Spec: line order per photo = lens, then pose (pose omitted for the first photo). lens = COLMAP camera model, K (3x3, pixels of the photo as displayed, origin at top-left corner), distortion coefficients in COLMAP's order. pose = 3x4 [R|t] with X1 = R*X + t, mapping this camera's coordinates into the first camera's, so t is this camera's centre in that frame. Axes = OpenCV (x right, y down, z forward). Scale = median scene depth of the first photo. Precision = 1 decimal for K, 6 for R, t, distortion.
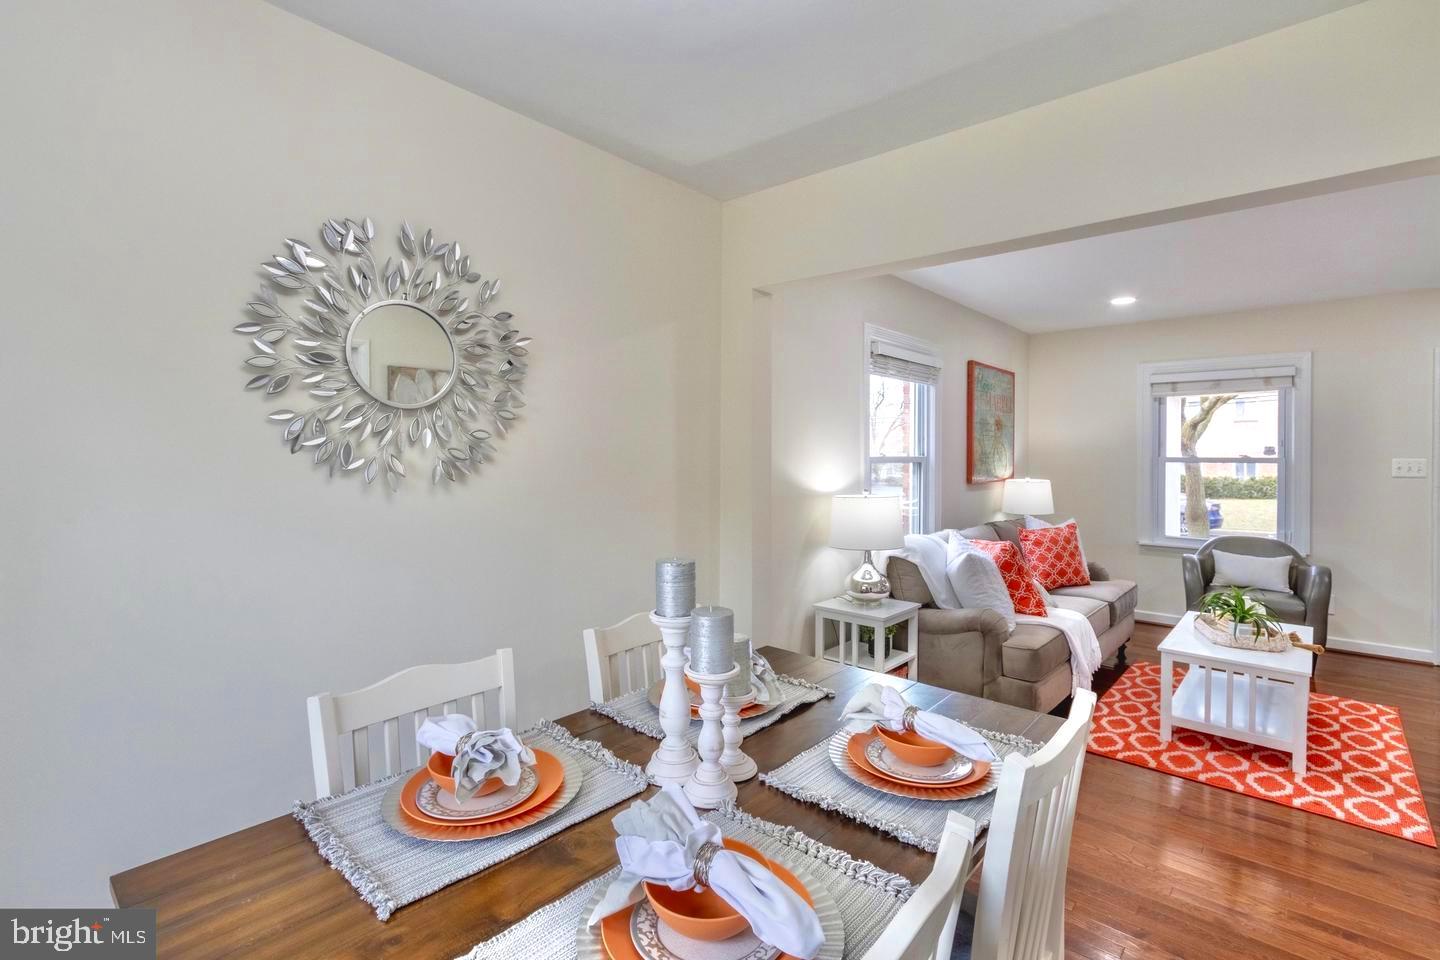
lens RADIAL K [[662.5, 0, 726.8], [0, 662.5, 460.4], [0, 0, 1]] dist [0.005987, -0.000187]
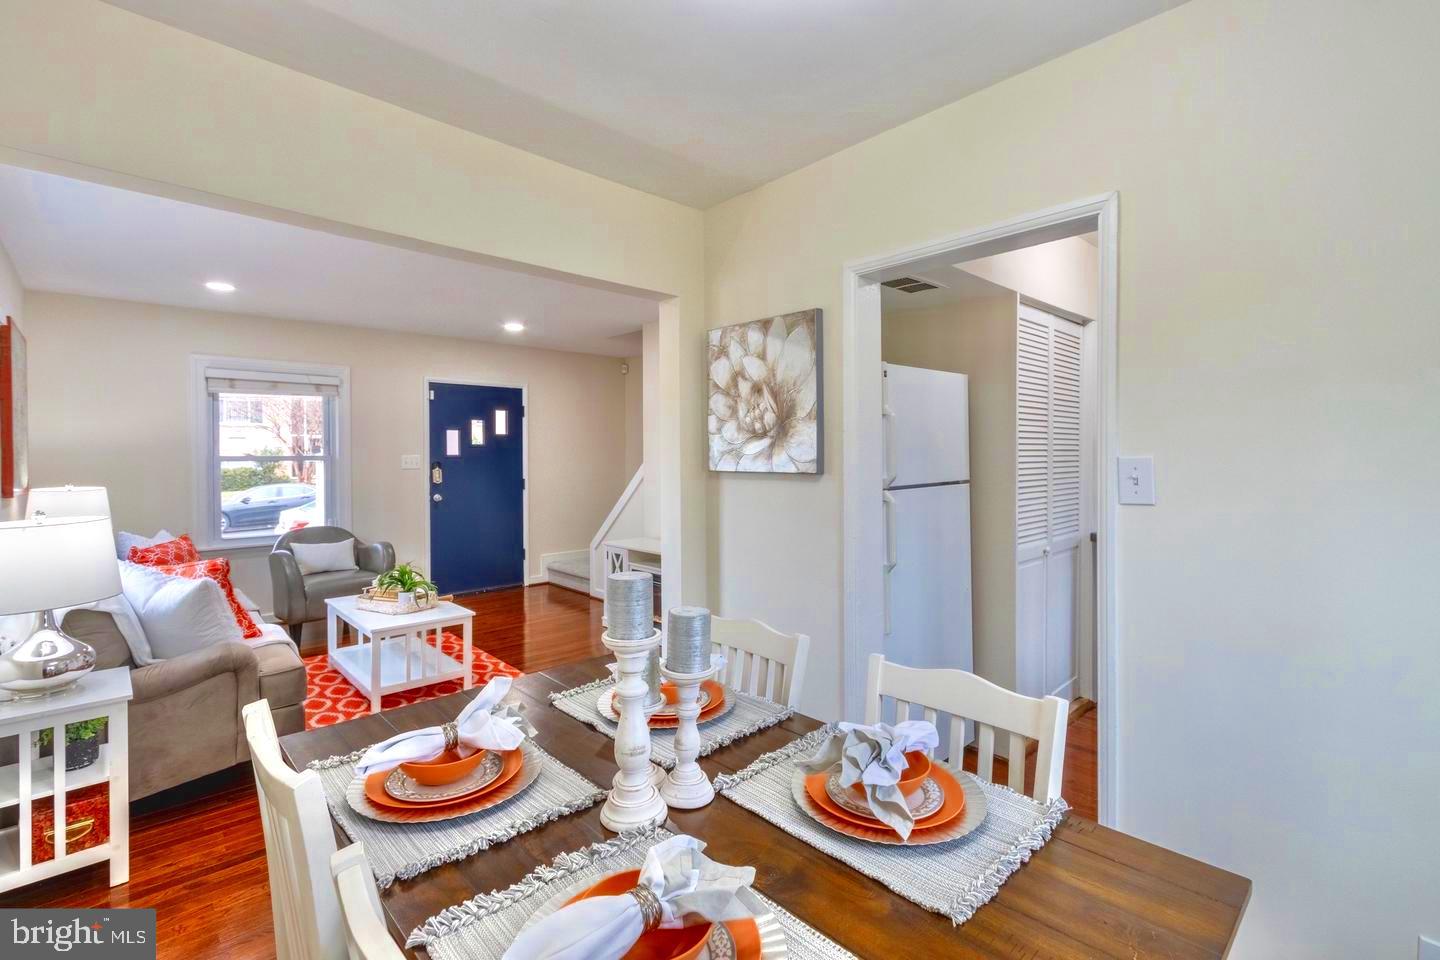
lens RADIAL K [[662.5, 0, 728.9], [0, 662.5, 458.0], [0, 0, 1]] dist [0.005987, -0.000187]
pose [[0.092674, -0.013049, 0.995611, -0.305107], [0.014332, 0.999828, 0.011770, -0.004061], [-0.995593, 0.013179, 0.092845, 0.253275]]
